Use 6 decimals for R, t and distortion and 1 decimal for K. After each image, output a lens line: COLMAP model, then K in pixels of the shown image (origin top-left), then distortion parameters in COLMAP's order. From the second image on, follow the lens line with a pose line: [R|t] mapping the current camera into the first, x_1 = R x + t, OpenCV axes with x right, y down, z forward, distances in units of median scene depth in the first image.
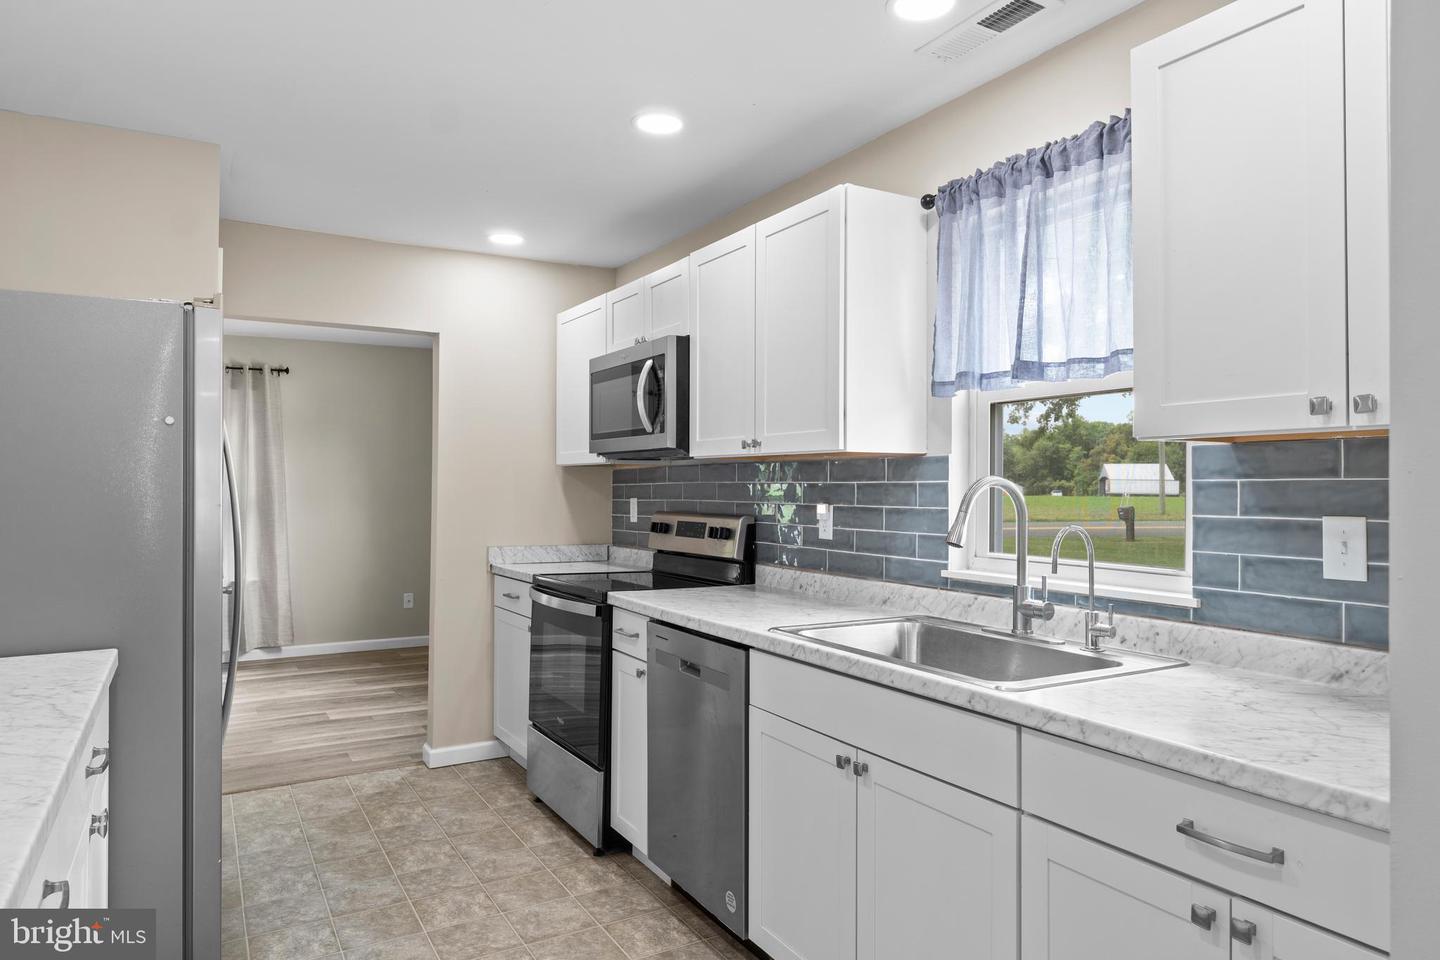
lens RADIAL K [[922.4, 0, 720.0], [0, 922.4, 480.0], [0, 0, 1]] dist [0.000789, 0.000178]
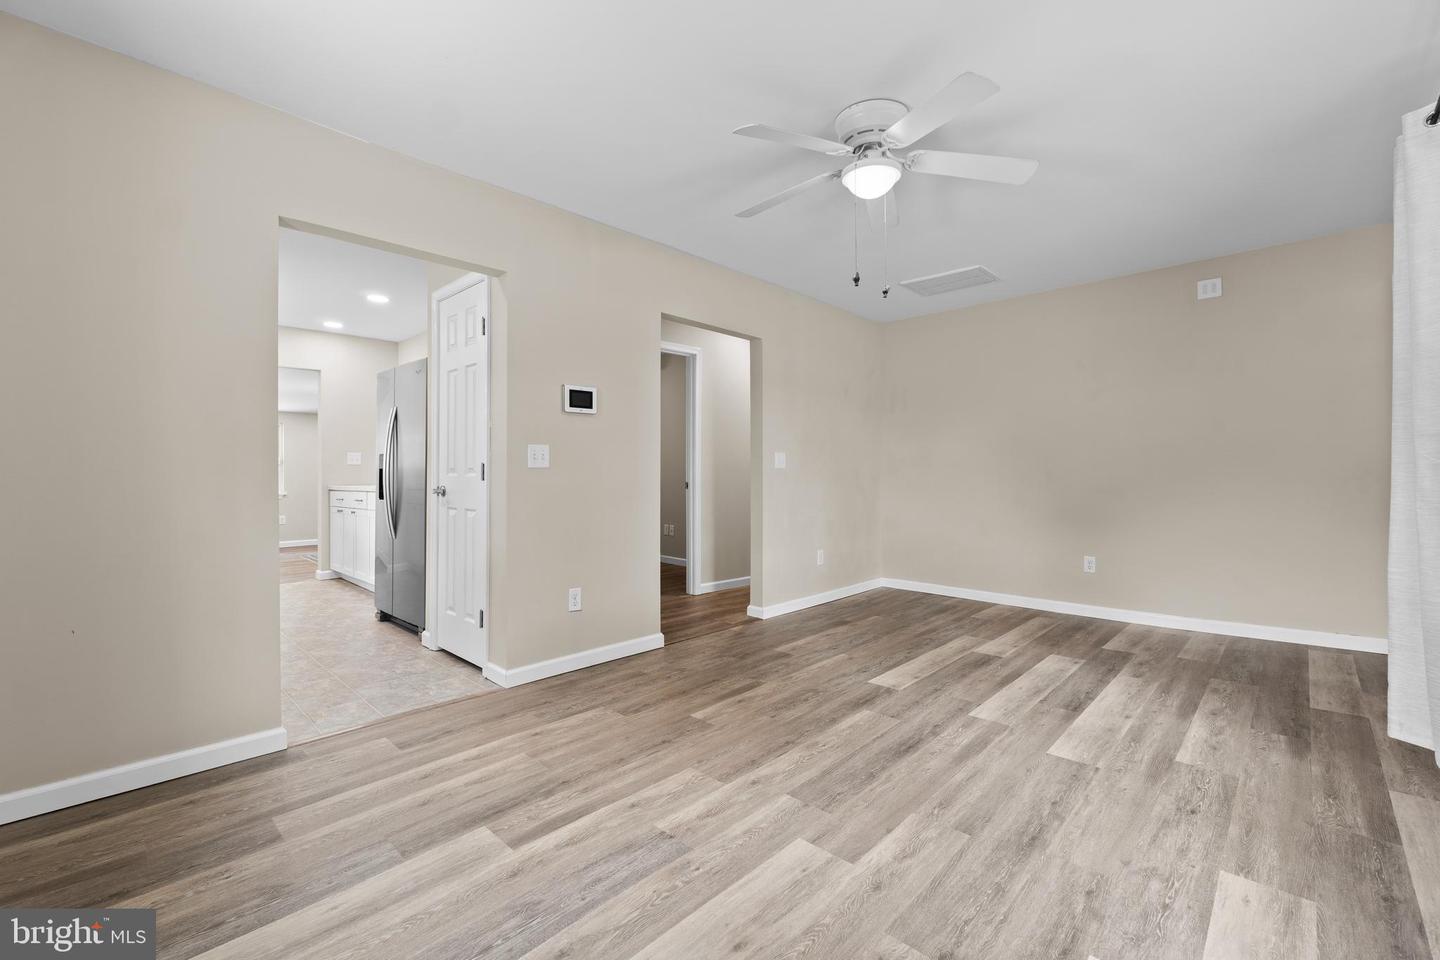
lens RADIAL K [[601.8, 0, 721.4], [0, 601.8, 483.6], [0, 0, 1]] dist [0.004573, -0.000334]
pose [[-0.958175, 0.003088, -0.286165, -0.513413], [0.001302, 0.999978, 0.006432, 0.069467], [0.286179, 0.005791, -0.958159, 1.547838]]
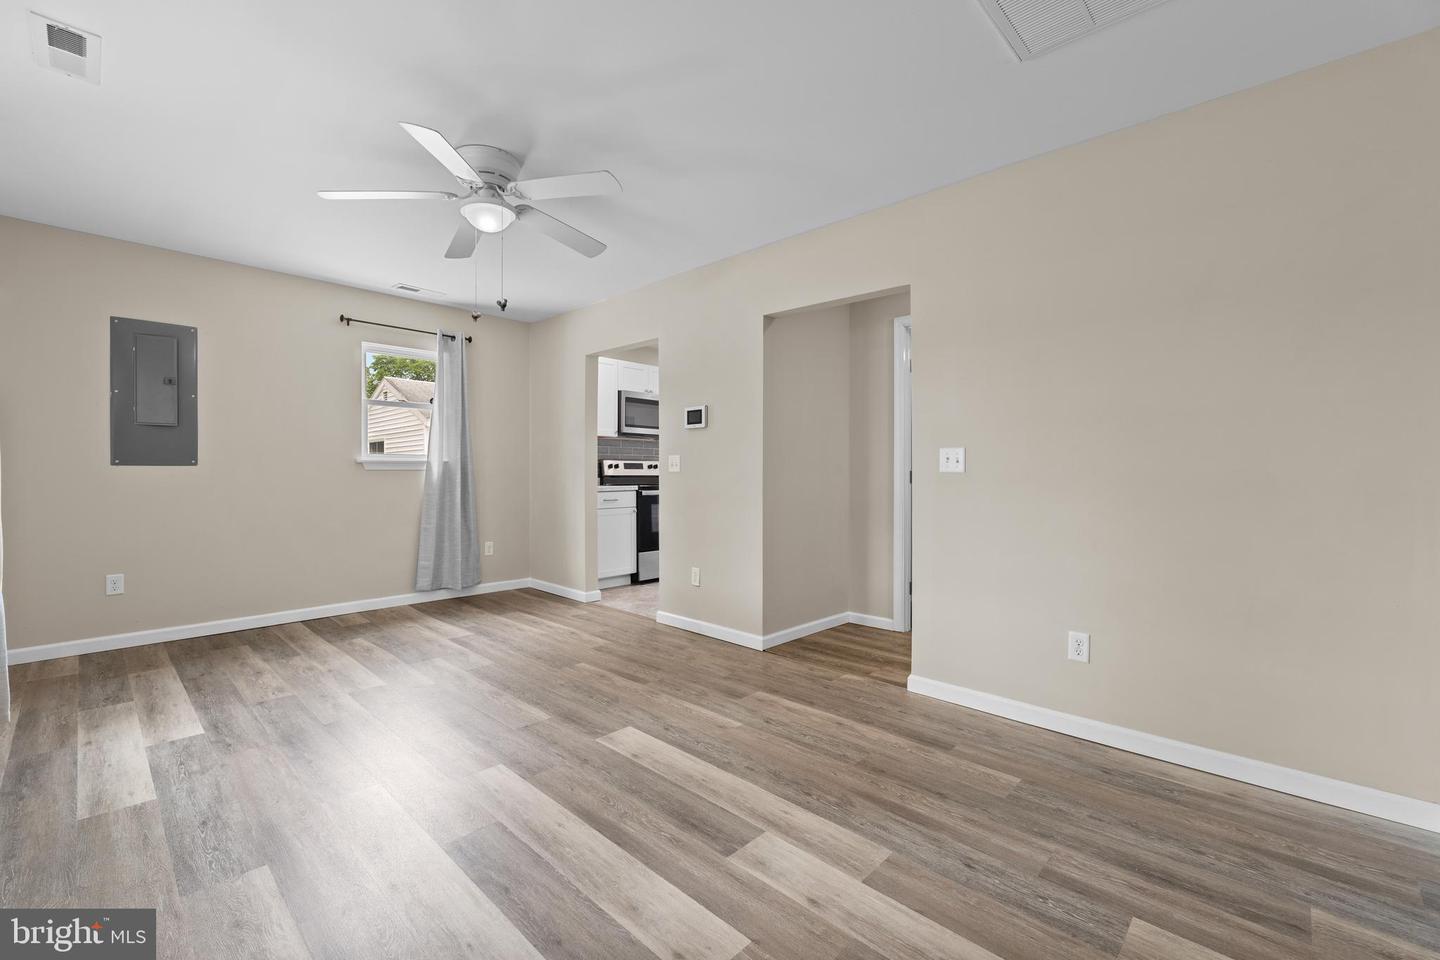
lens RADIAL K [[601.8, 0, 721.4], [0, 601.8, 483.6], [0, 0, 1]] dist [0.004573, -0.000334]
pose [[-0.295613, -0.024441, 0.954995, -1.401642], [-0.013134, 0.999682, 0.021519, 0.054590], [-0.955217, -0.006182, -0.295840, 1.048822]]
